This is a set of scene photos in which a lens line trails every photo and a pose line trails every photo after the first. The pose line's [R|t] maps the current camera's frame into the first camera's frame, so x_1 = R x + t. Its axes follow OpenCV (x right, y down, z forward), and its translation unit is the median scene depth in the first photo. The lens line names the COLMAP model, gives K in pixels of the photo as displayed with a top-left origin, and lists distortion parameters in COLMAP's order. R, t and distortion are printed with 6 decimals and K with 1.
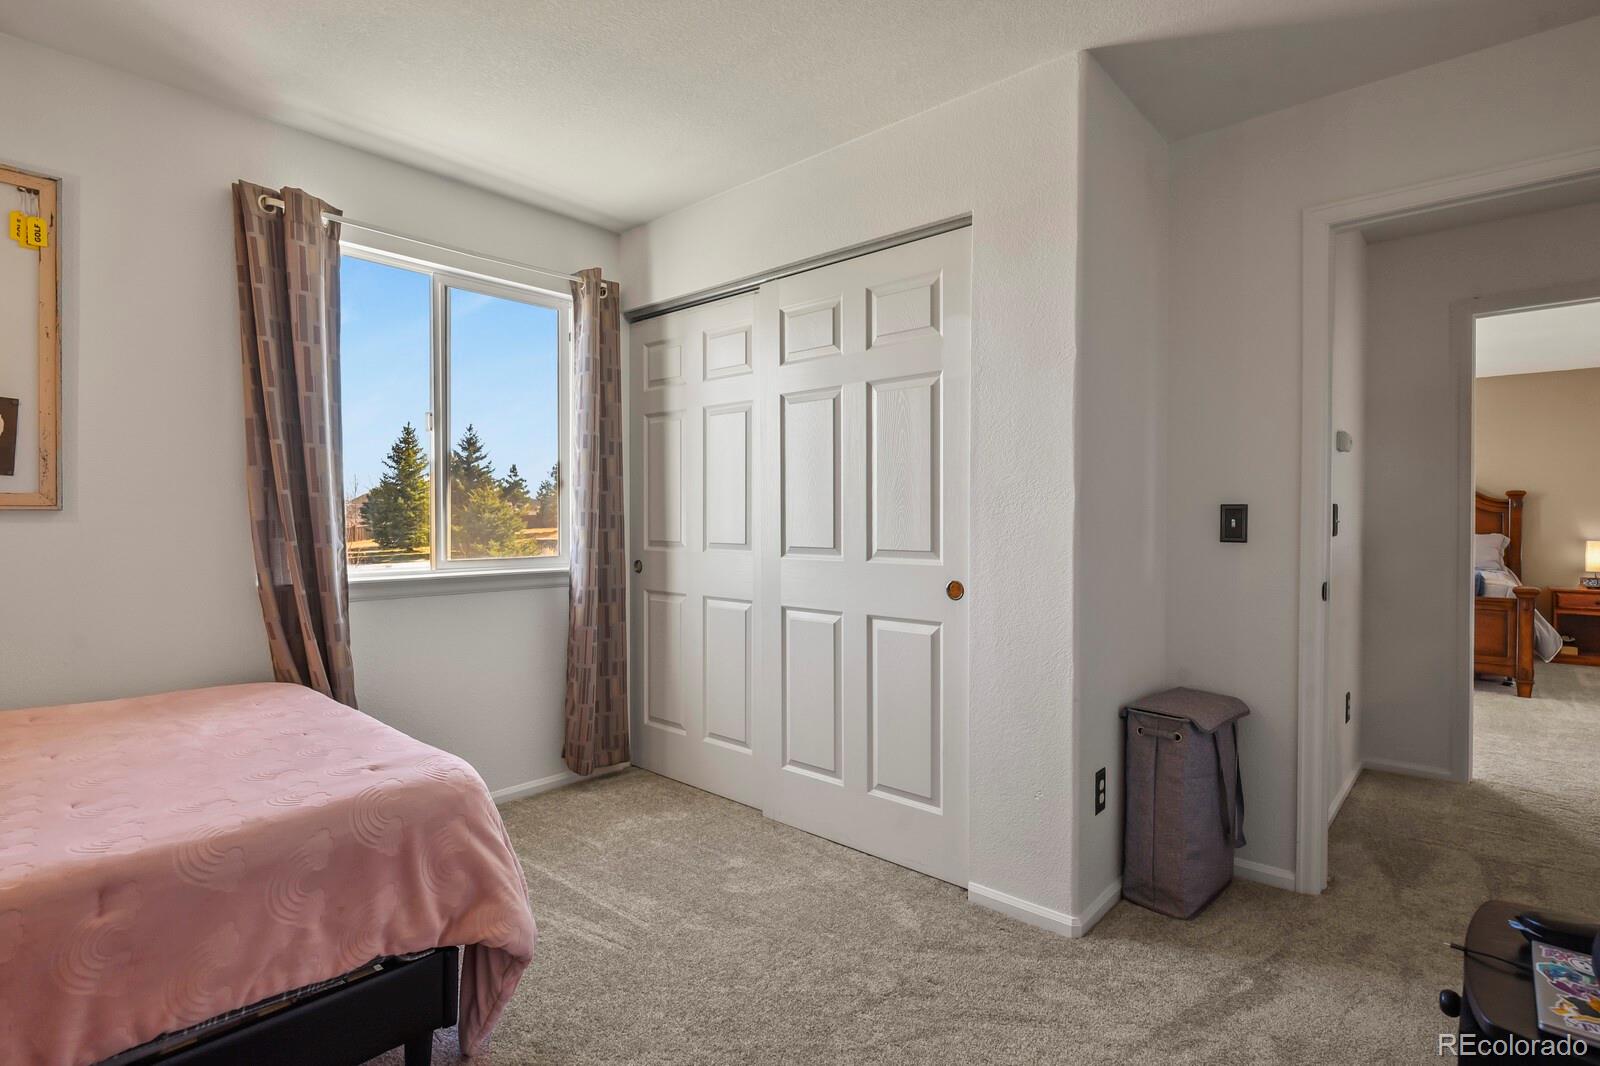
lens RADIAL K [[787.8, 0, 799.5], [0, 787.8, 526.2], [0, 0, 1]] dist [-0.005785, -0.000715]
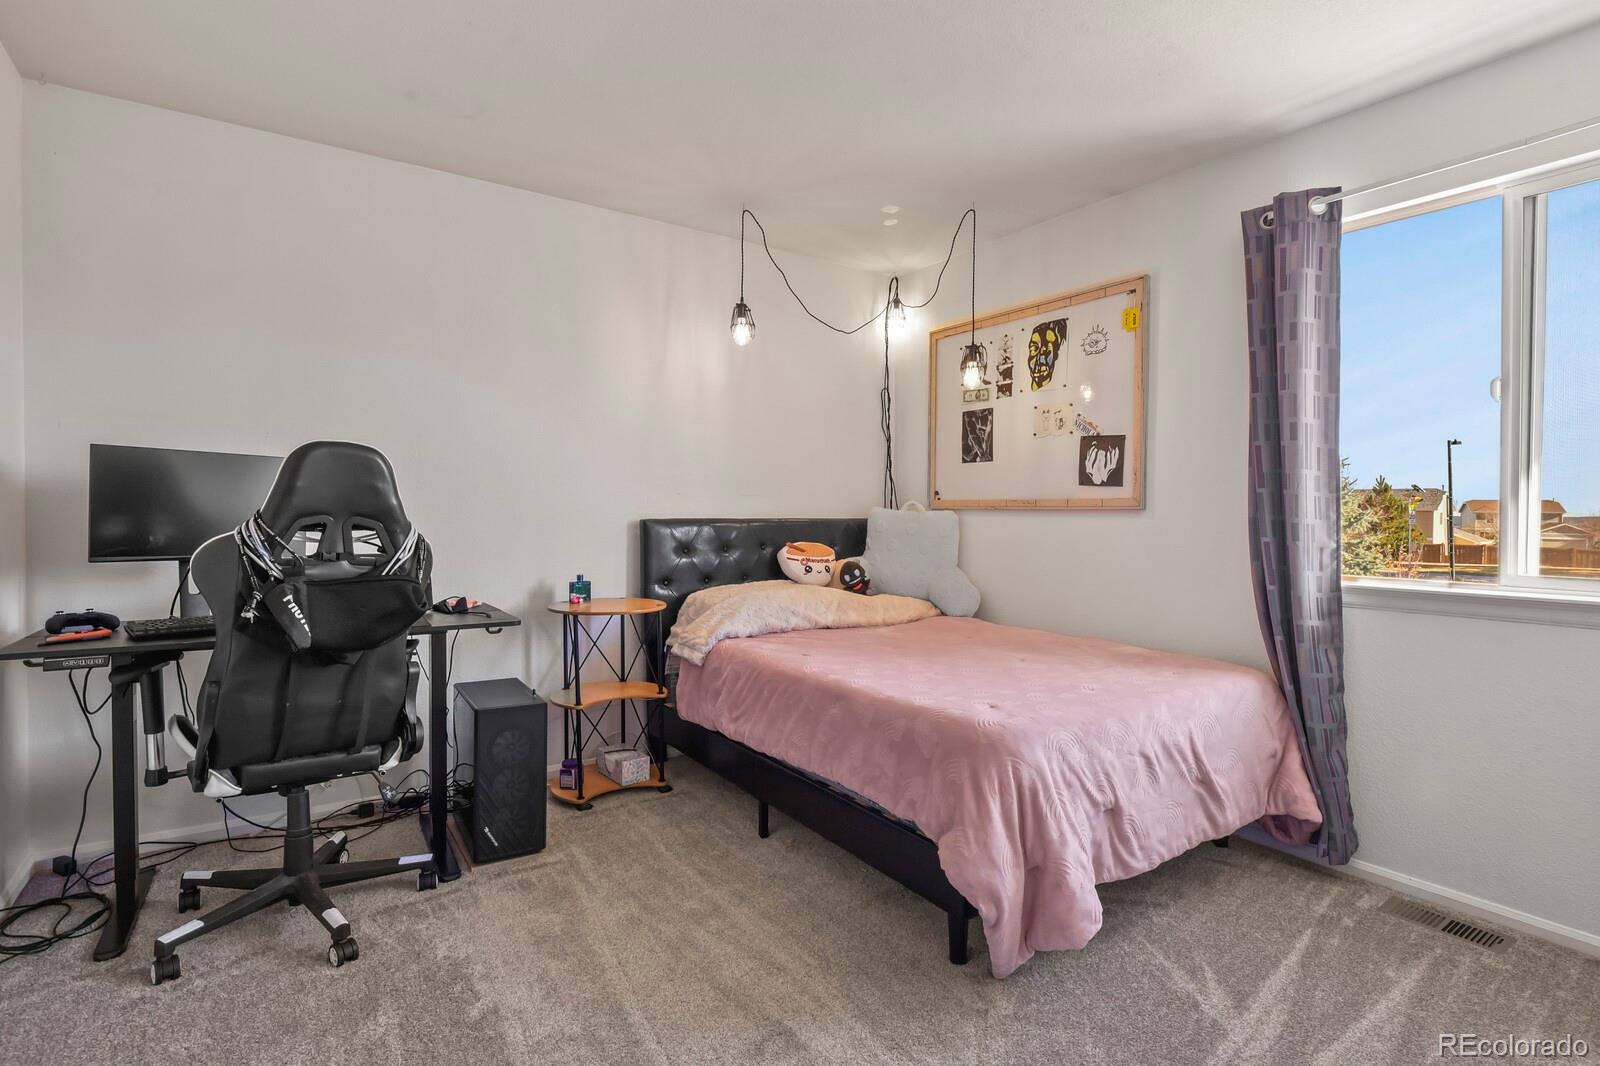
lens RADIAL K [[787.8, 0, 799.8], [0, 787.8, 527.7], [0, 0, 1]] dist [-0.005785, -0.000715]
pose [[-0.240667, 0.012491, -0.970527, 0.491459], [-0.019013, 0.999665, 0.017580, -0.001515], [0.970422, 0.022683, -0.240349, 0.626866]]
